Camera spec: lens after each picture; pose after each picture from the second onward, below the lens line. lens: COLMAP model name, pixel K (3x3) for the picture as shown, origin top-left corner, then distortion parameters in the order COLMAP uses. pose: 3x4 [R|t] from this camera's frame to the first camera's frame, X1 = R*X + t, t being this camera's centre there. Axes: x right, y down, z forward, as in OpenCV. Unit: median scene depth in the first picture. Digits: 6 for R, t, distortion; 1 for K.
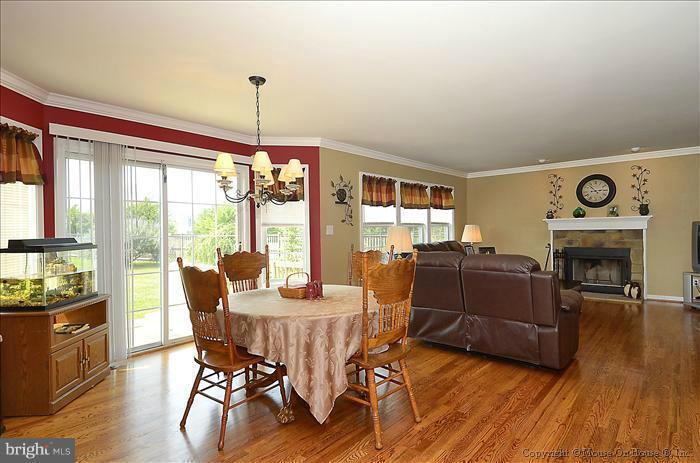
lens RADIAL K [[361.3, 0, 358.6], [0, 361.3, 231.3], [0, 0, 1]] dist [0.063992, -0.053462]
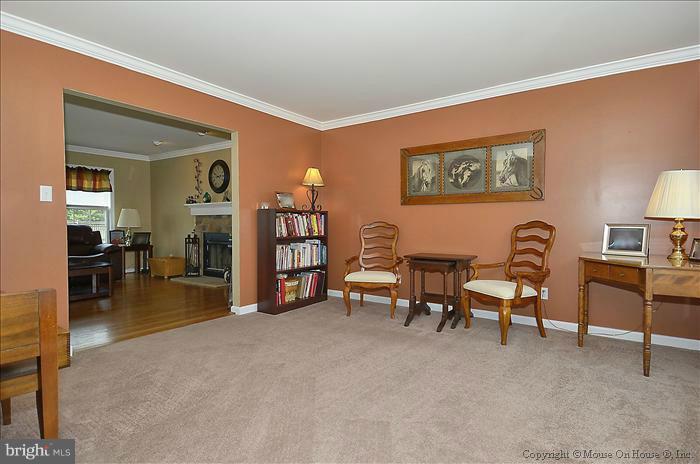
lens RADIAL K [[361.3, 0, 358.6], [0, 361.3, 231.8], [0, 0, 1]] dist [0.063992, -0.053462]
pose [[0.994615, 0.011242, 0.103023, 0.948076], [-0.013829, 0.999606, 0.024430, 0.012060], [-0.102708, -0.025724, 0.994379, -0.035028]]
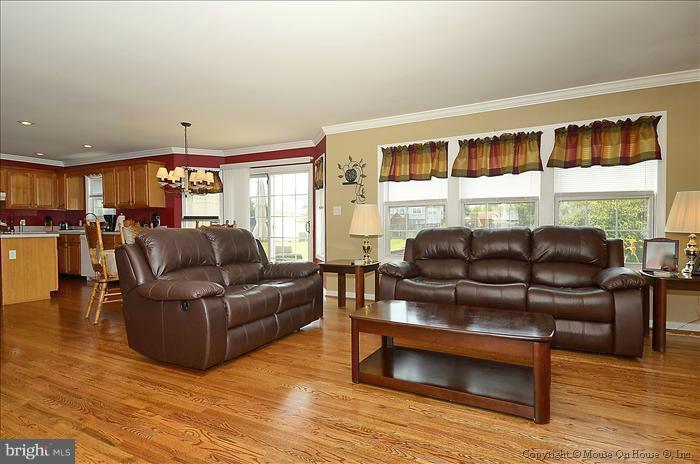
lens RADIAL K [[361.3, 0, 358.6], [0, 361.3, 231.8], [0, 0, 1]] dist [0.063992, -0.053462]
pose [[0.247856, 0.025926, -0.968450, 0.725714], [-0.006197, 0.999664, 0.025175, 0.023300], [0.968777, -0.000238, 0.247934, 0.605482]]
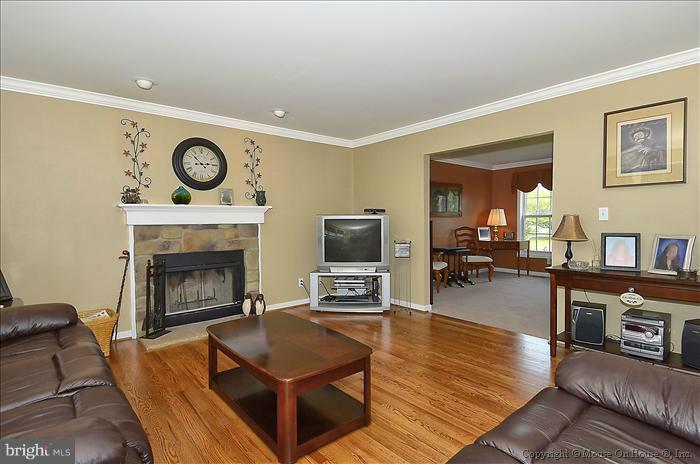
lens RADIAL K [[361.3, 0, 358.6], [0, 361.3, 231.8], [0, 0, 1]] dist [0.063992, -0.053462]
pose [[0.140659, -0.013228, 0.989970, 0.049463], [0.011590, 0.999864, 0.011714, 0.004785], [-0.989990, 0.009826, 0.140794, 0.654169]]
